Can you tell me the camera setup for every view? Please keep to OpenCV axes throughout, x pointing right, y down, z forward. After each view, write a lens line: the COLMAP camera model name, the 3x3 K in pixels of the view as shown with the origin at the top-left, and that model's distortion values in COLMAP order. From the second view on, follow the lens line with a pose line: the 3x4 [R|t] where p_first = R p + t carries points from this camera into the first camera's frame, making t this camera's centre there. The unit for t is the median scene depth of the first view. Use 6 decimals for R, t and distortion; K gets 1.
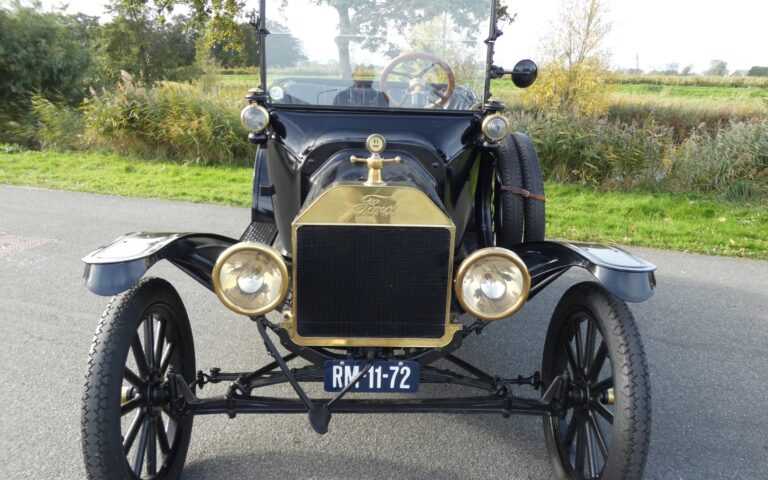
lens RADIAL K [[568.1, 0, 389.0], [0, 568.1, 246.8], [0, 0, 1]] dist [-0.018760, -0.021557]
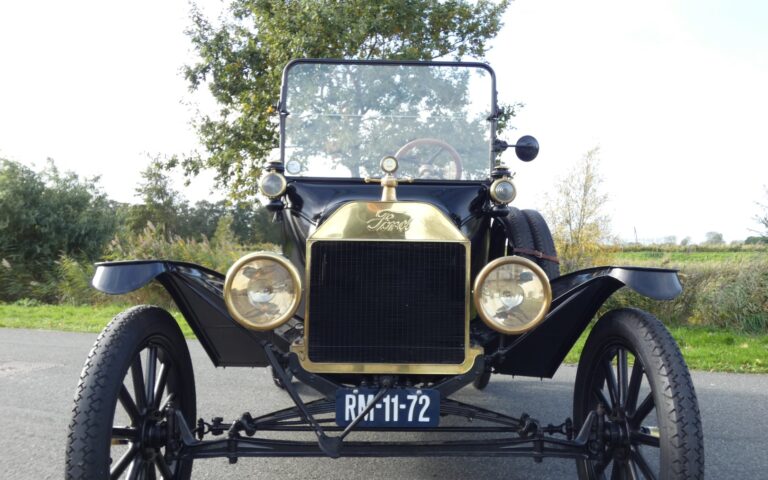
lens RADIAL K [[567.2, 0, 389.6], [0, 567.2, 237.5], [0, 0, 1]] dist [-0.029058, -0.004476]
pose [[0.999735, -0.017390, -0.015056, -0.007977], [0.012022, 0.953072, -0.302505, 0.221897], [0.019610, 0.302244, 0.953029, 0.042593]]
